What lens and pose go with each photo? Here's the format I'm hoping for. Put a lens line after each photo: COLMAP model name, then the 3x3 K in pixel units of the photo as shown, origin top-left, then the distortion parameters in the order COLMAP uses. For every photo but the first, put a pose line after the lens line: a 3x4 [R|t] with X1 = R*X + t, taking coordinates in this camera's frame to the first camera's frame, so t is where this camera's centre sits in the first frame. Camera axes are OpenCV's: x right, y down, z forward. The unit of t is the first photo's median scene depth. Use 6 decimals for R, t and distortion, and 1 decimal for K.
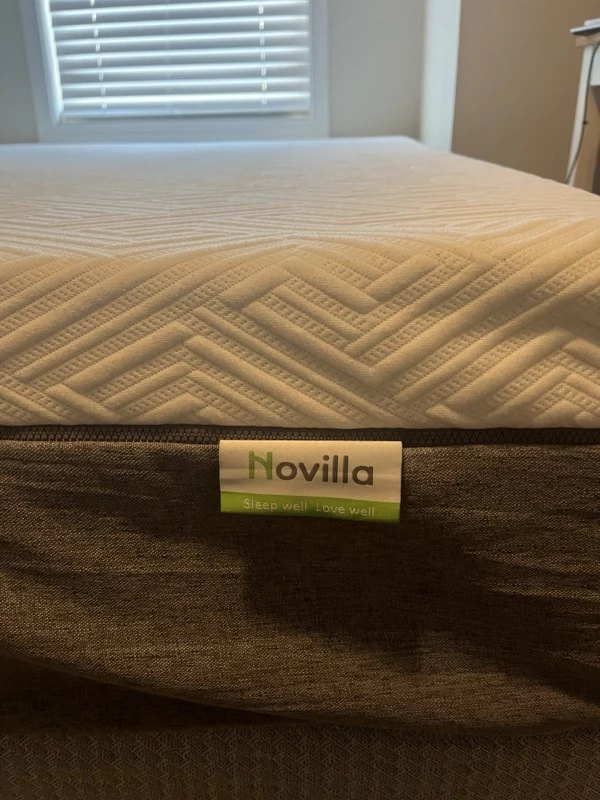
lens RADIAL K [[616.6, 0, 301.0], [0, 616.6, 399.9], [0, 0, 1]] dist [0.039159, -0.050381]
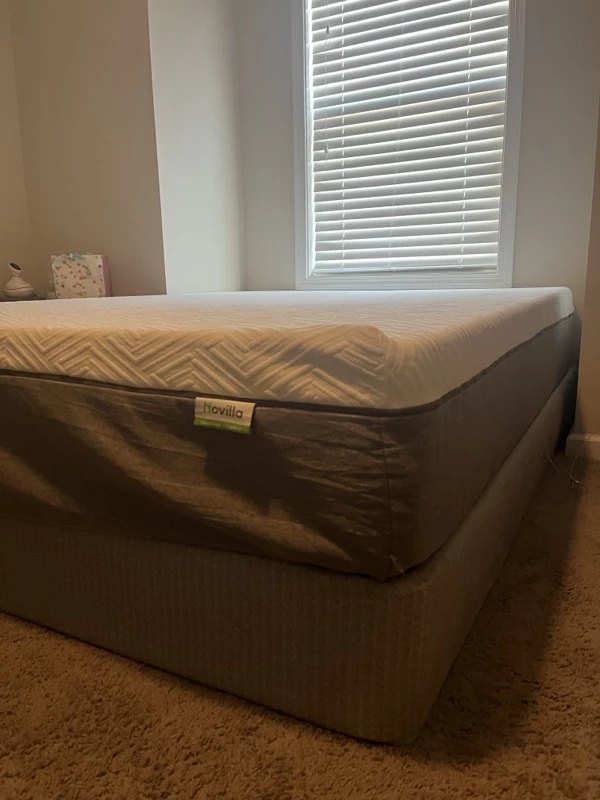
lens RADIAL K [[616.6, 0, 301.4], [0, 616.6, 400.3], [0, 0, 1]] dist [0.039159, -0.050381]
pose [[0.904098, 0.085339, -0.418717, 1.405032], [-0.172700, 0.969240, -0.175354, 0.470412], [0.390873, 0.230850, 0.891026, -1.218087]]
